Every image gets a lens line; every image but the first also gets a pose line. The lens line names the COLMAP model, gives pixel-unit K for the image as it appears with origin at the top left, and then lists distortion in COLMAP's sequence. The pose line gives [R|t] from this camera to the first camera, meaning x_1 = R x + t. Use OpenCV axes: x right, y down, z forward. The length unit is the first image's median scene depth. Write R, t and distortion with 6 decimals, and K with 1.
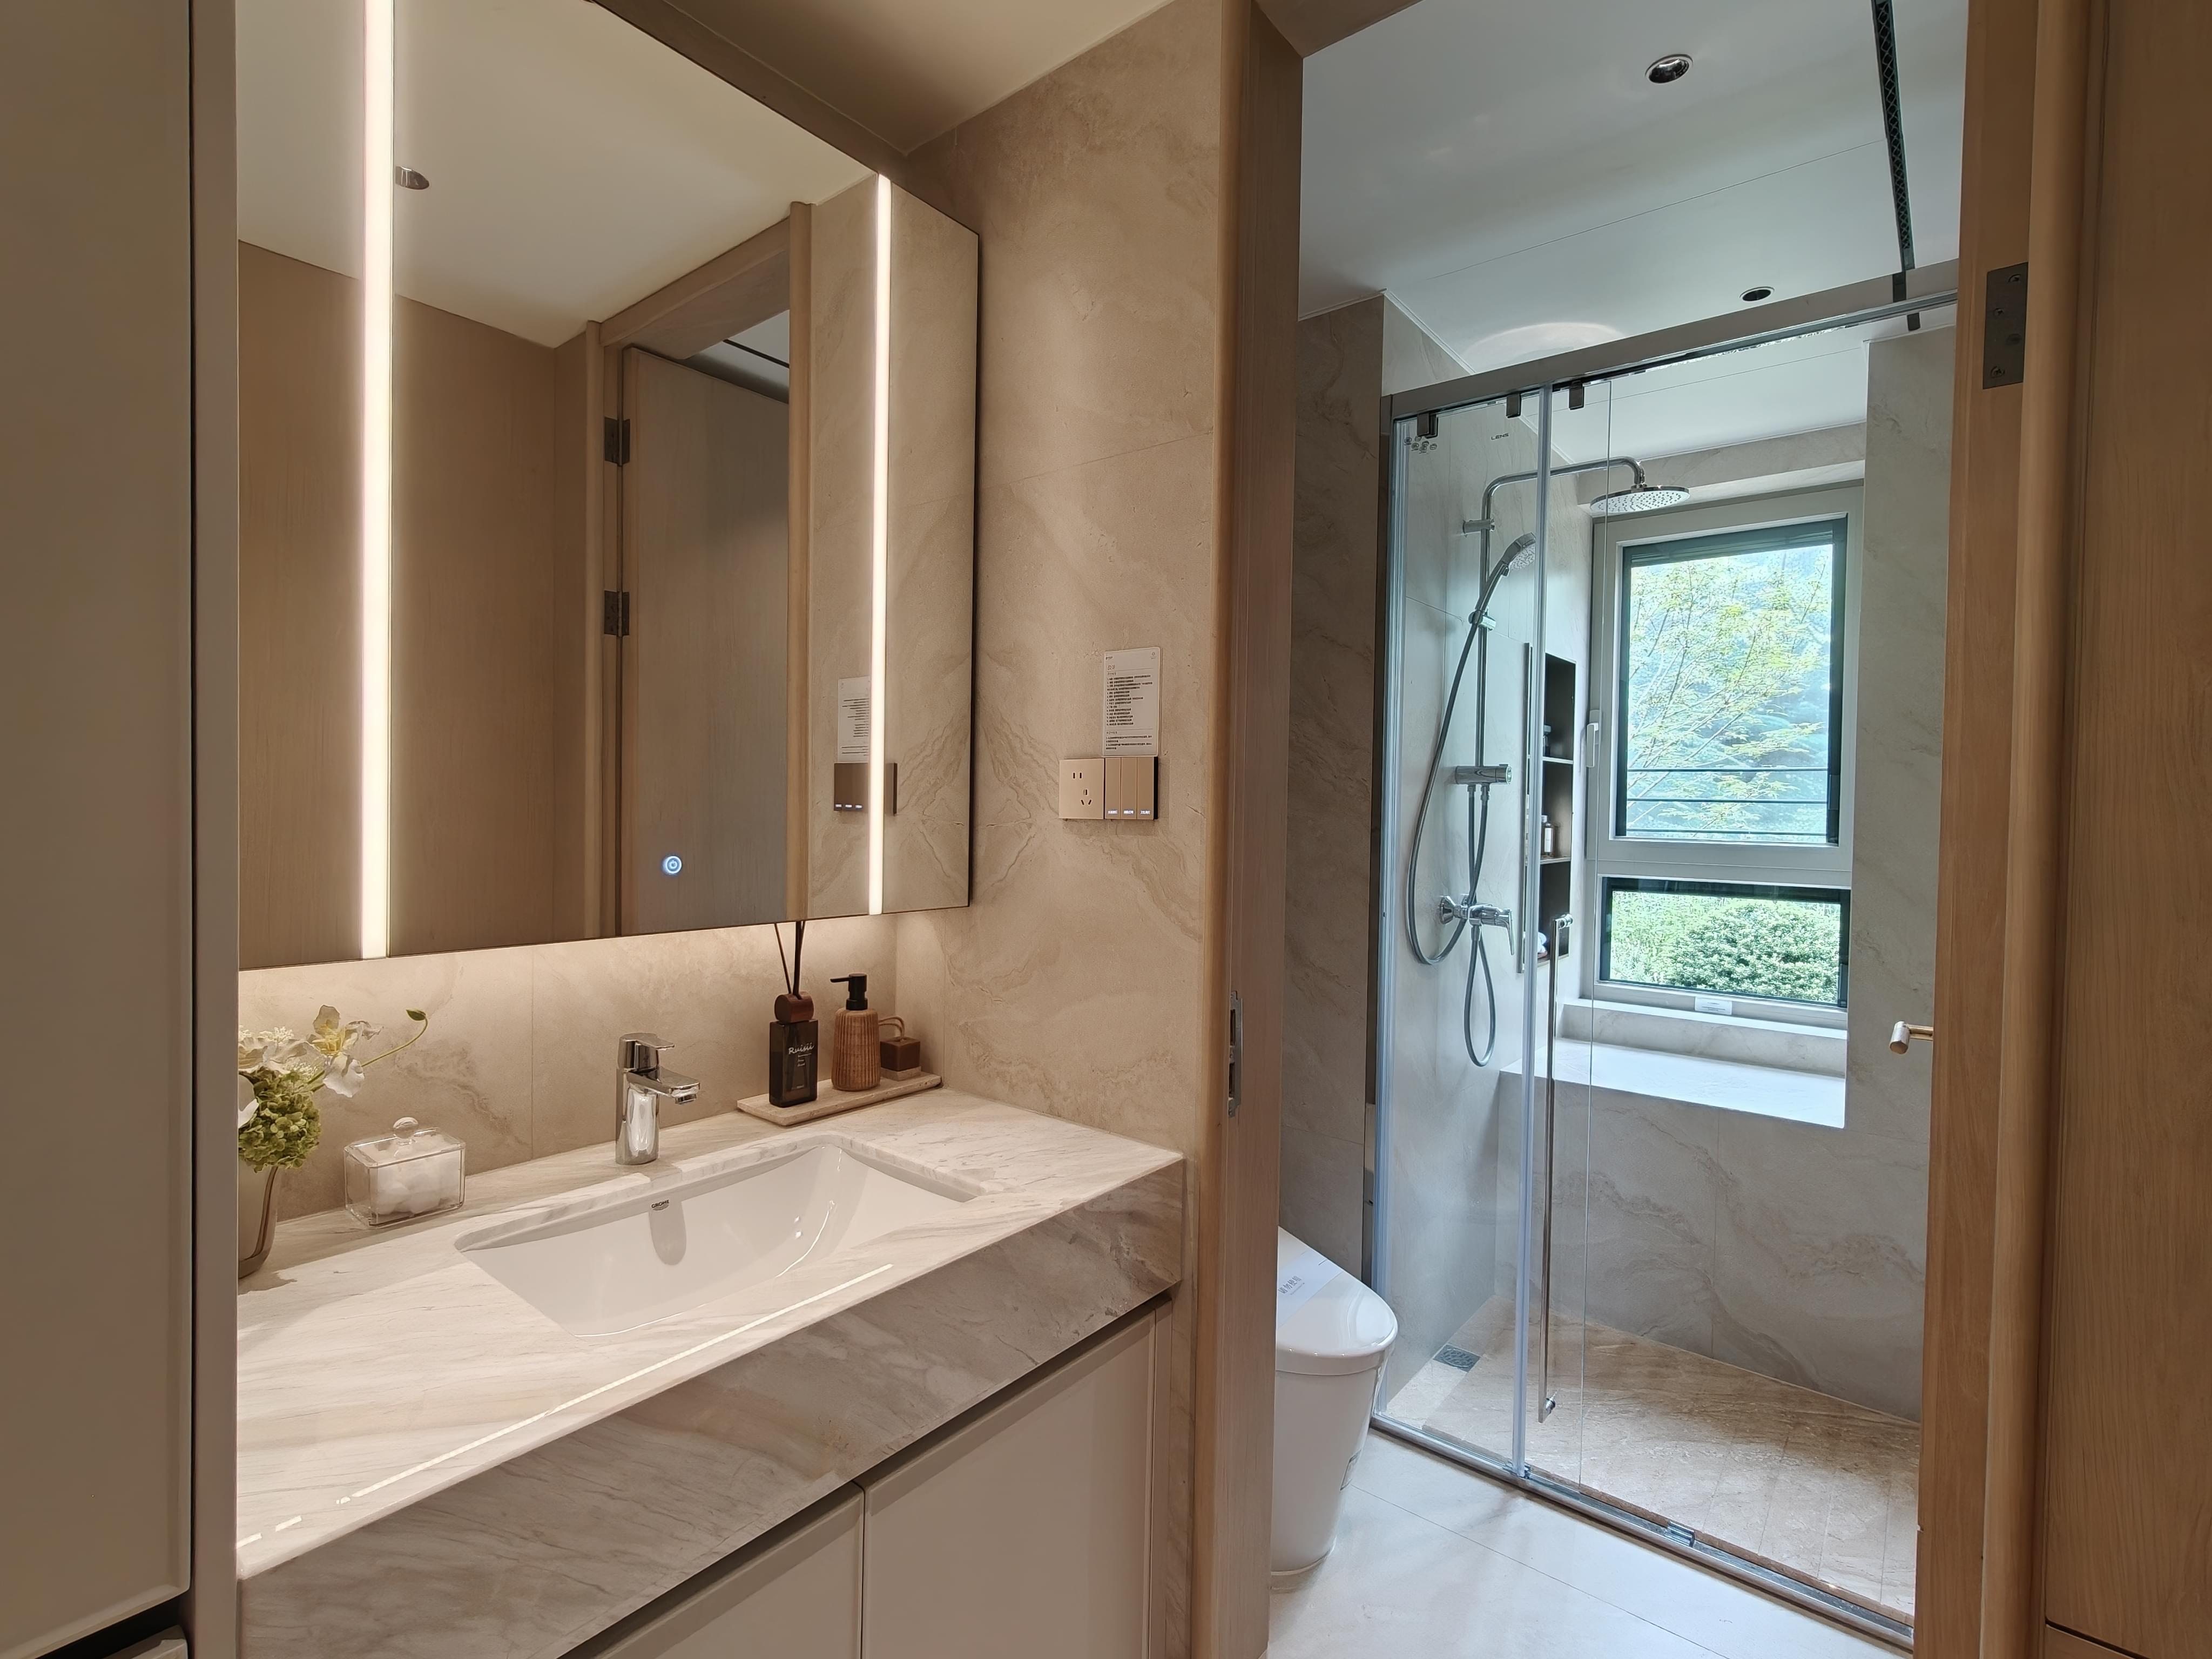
lens RADIAL K [[1042.2, 0, 1100.0], [0, 1042.2, 833.2], [0, 0, 1]] dist [-0.000221, -0.000040]
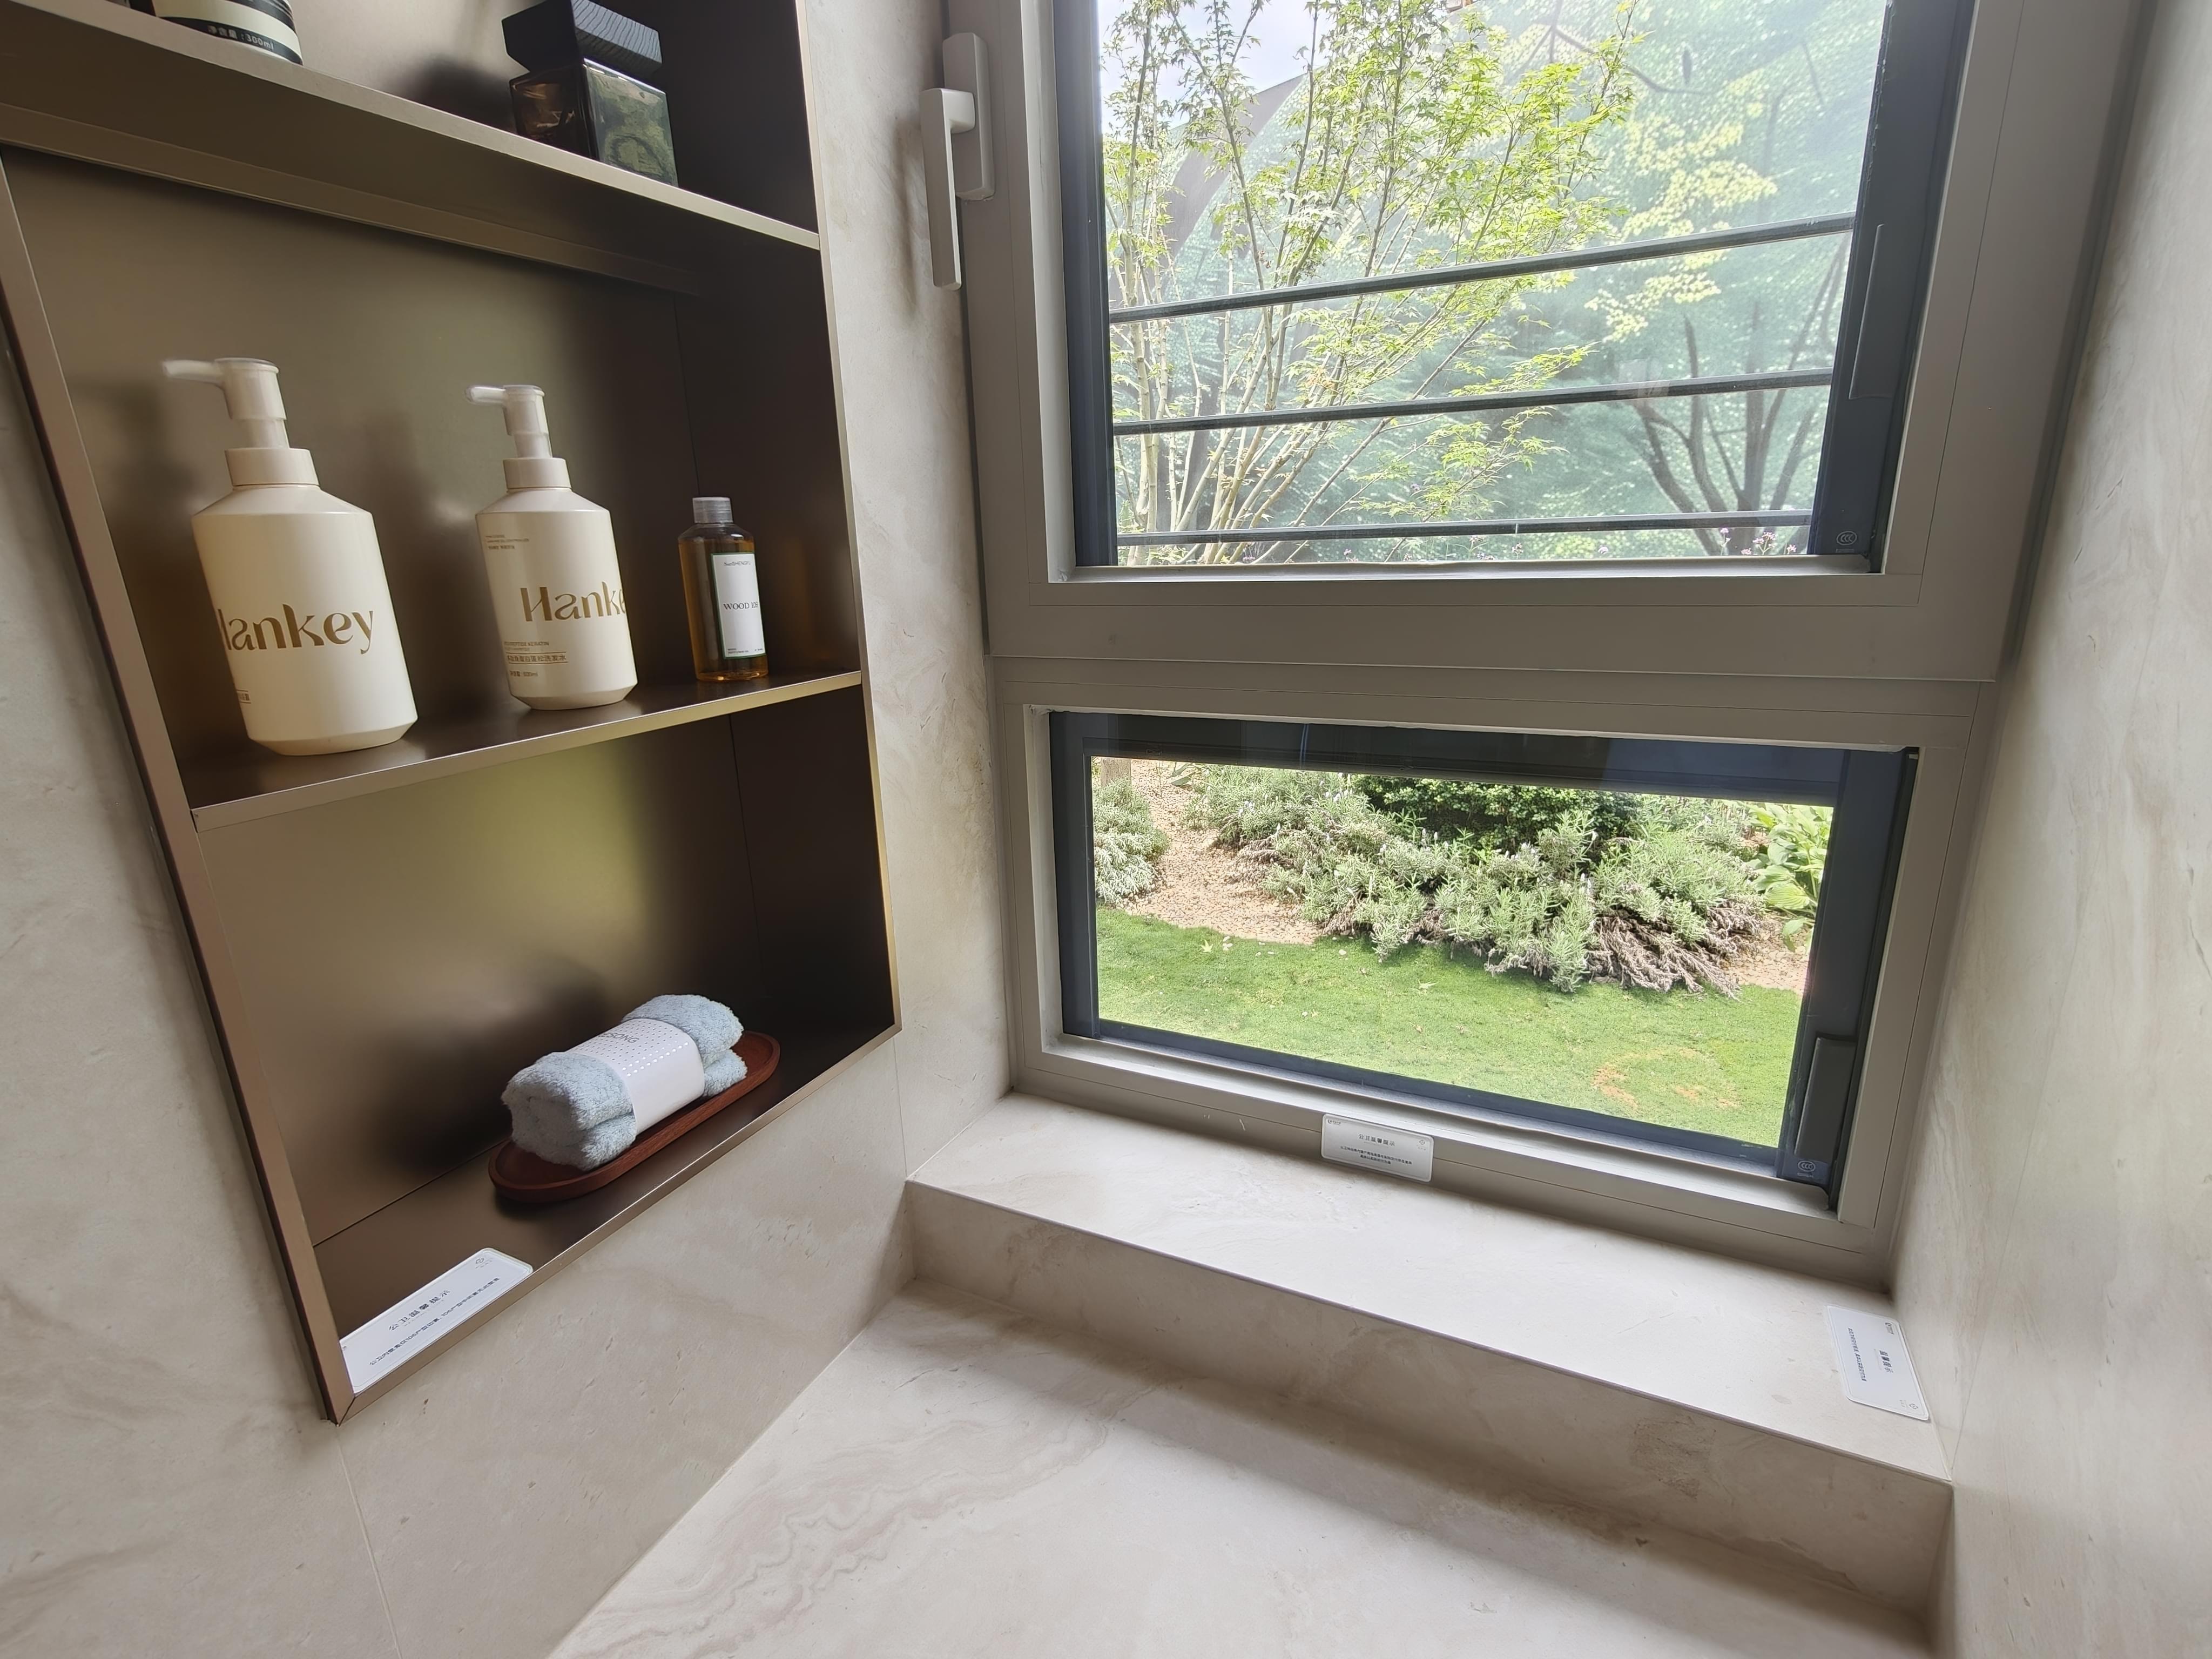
lens RADIAL K [[1042.2, 0, 1115.9], [0, 1042.2, 827.9], [0, 0, 1]] dist [-0.000221, -0.000040]
pose [[0.971259, -0.104969, 0.213628, 0.439713], [0.048247, 0.965696, 0.255156, -0.000314], [-0.233083, -0.237515, 0.943005, 0.720119]]
